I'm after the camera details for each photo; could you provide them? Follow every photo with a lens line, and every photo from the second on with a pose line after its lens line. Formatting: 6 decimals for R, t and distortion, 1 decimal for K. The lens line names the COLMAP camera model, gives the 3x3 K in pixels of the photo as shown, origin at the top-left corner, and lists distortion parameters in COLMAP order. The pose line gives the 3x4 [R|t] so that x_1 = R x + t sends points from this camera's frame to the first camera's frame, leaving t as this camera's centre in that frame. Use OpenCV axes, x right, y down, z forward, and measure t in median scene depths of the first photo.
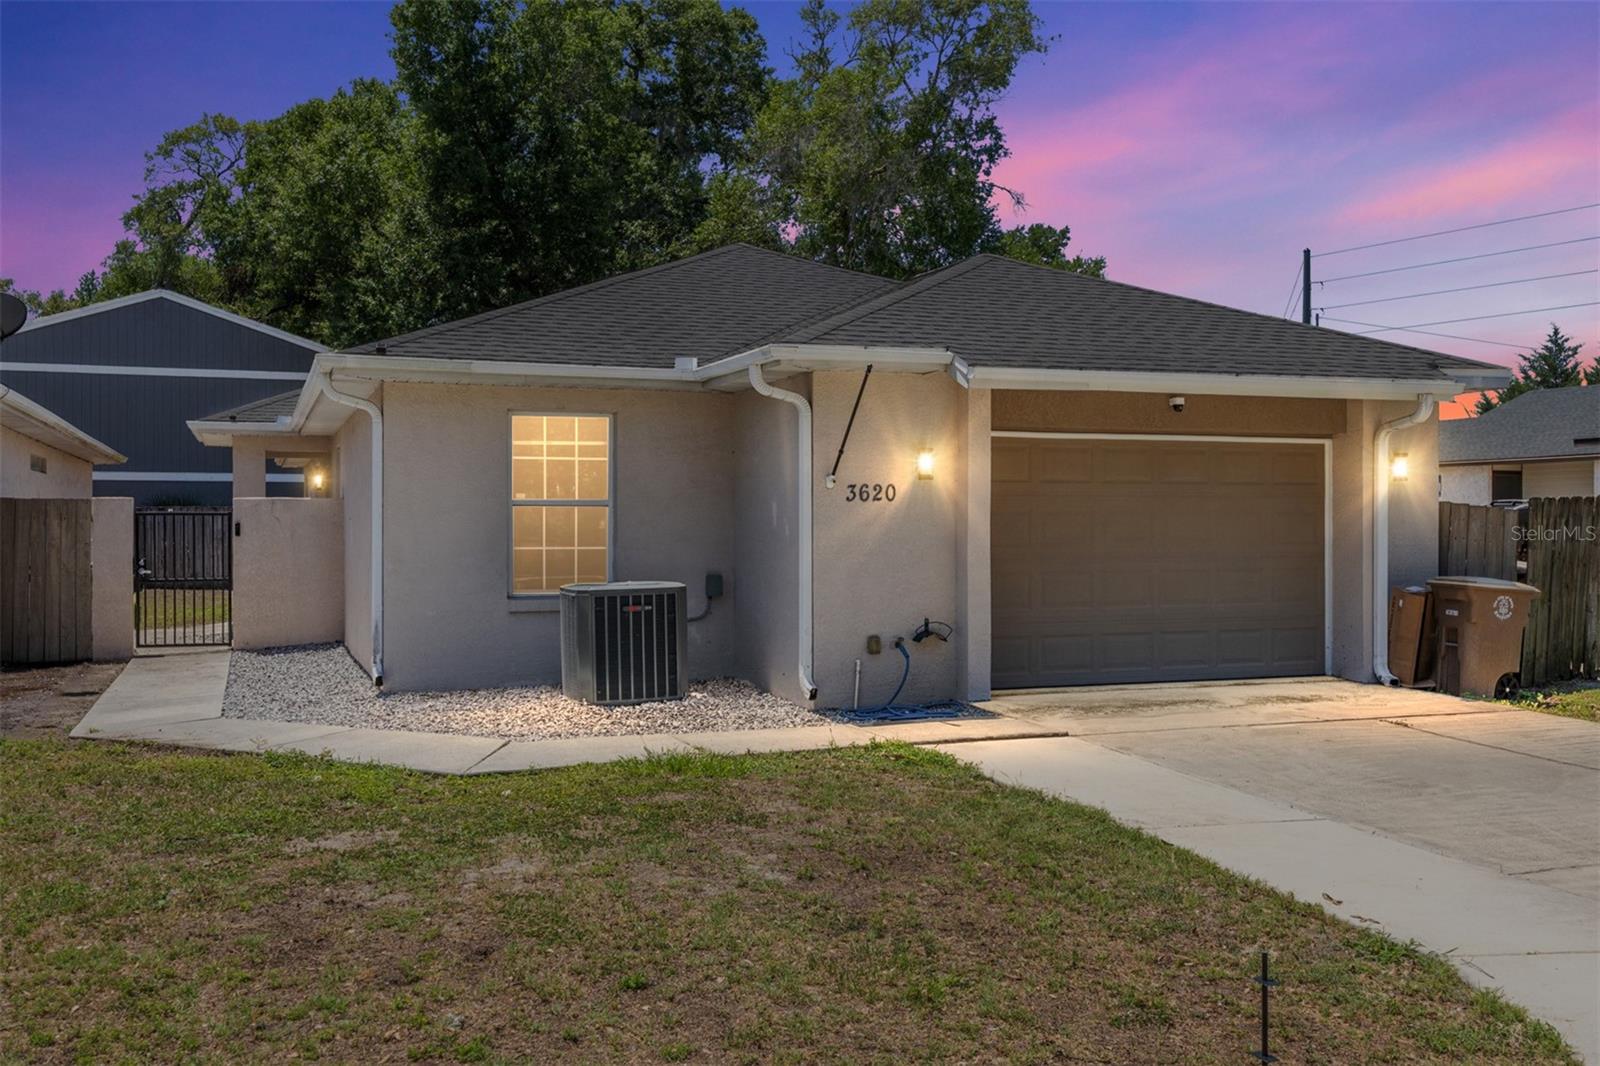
lens RADIAL K [[1515.3, 0, 805.7], [0, 1515.3, 525.9], [0, 0, 1]] dist [0.006589, 0.000000]
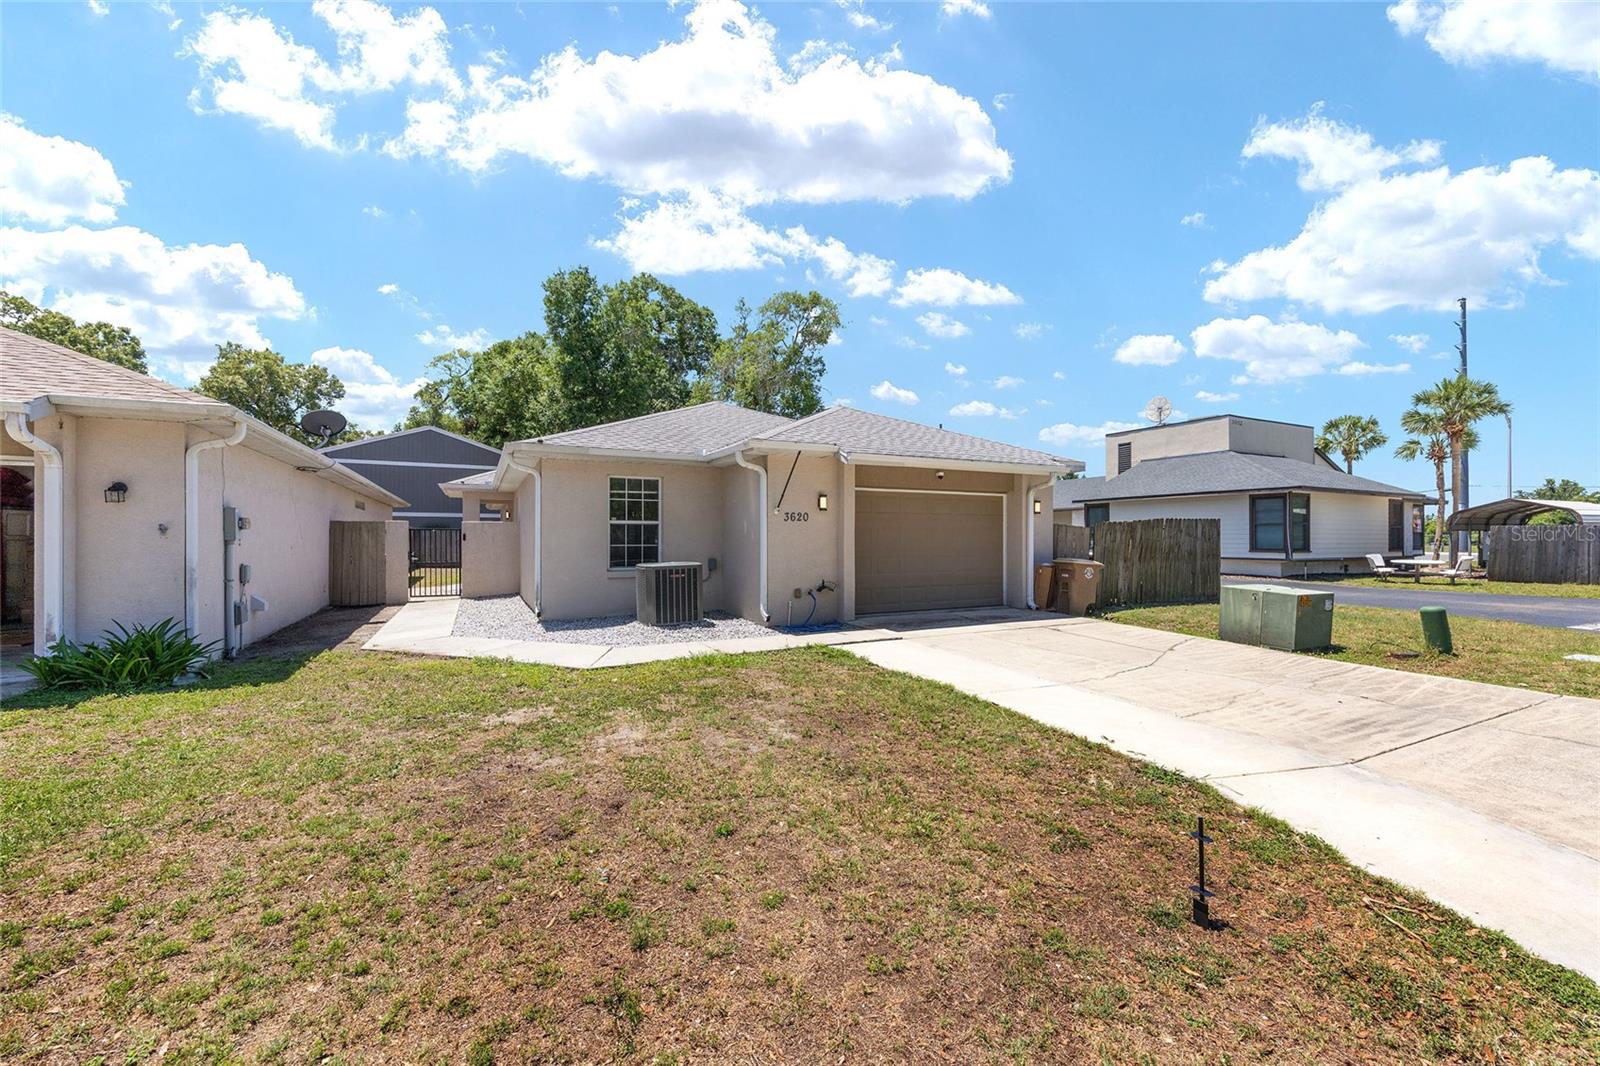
lens RADIAL K [[641.2, 0, 799.7], [0, 641.2, 536.3], [0, 0, 1]] dist [-0.000188, 0.000349]
pose [[0.993325, 0.000757, 0.115349, -0.048002], [-0.000064, 0.999982, -0.006004, 0.008325], [-0.115352, 0.005957, 0.993307, 0.157942]]
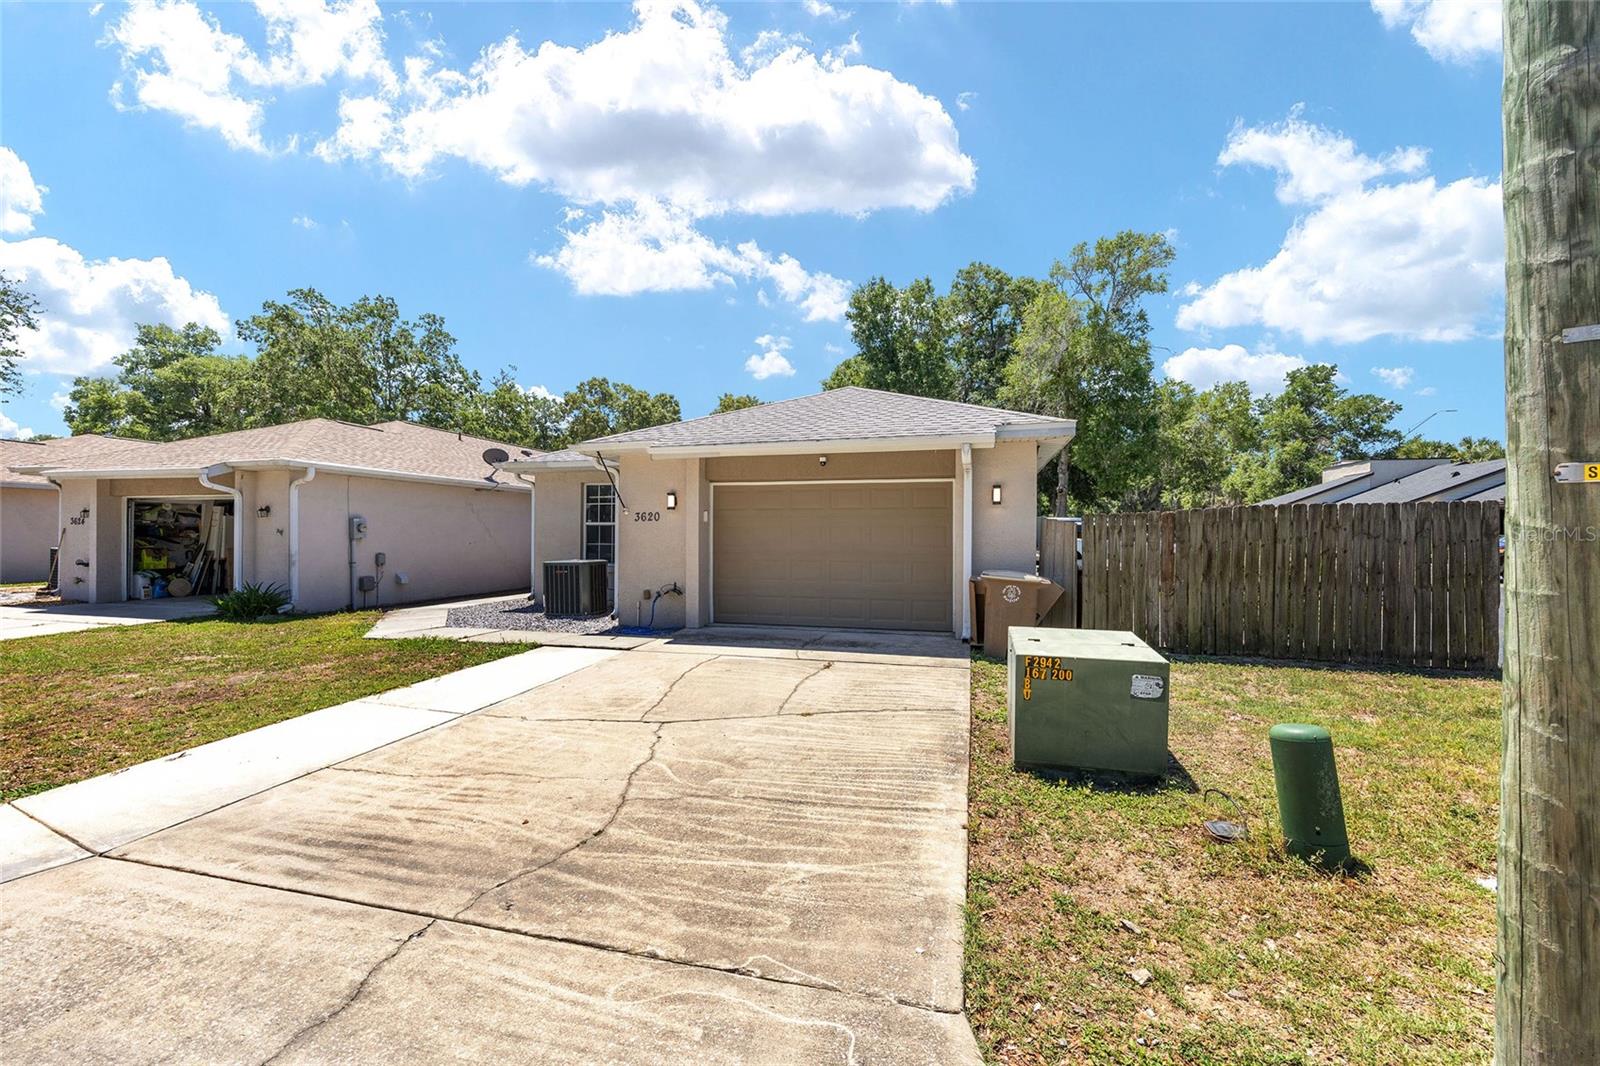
lens RADIAL K [[641.2, 0, 790.3], [0, 641.2, 543.9], [0, 0, 1]] dist [-0.000188, 0.000349]
pose [[0.820221, 0.009928, -0.571960, 0.641211], [-0.004493, 0.999930, 0.010913, 0.003057], [0.572029, -0.006381, 0.820209, 0.414435]]
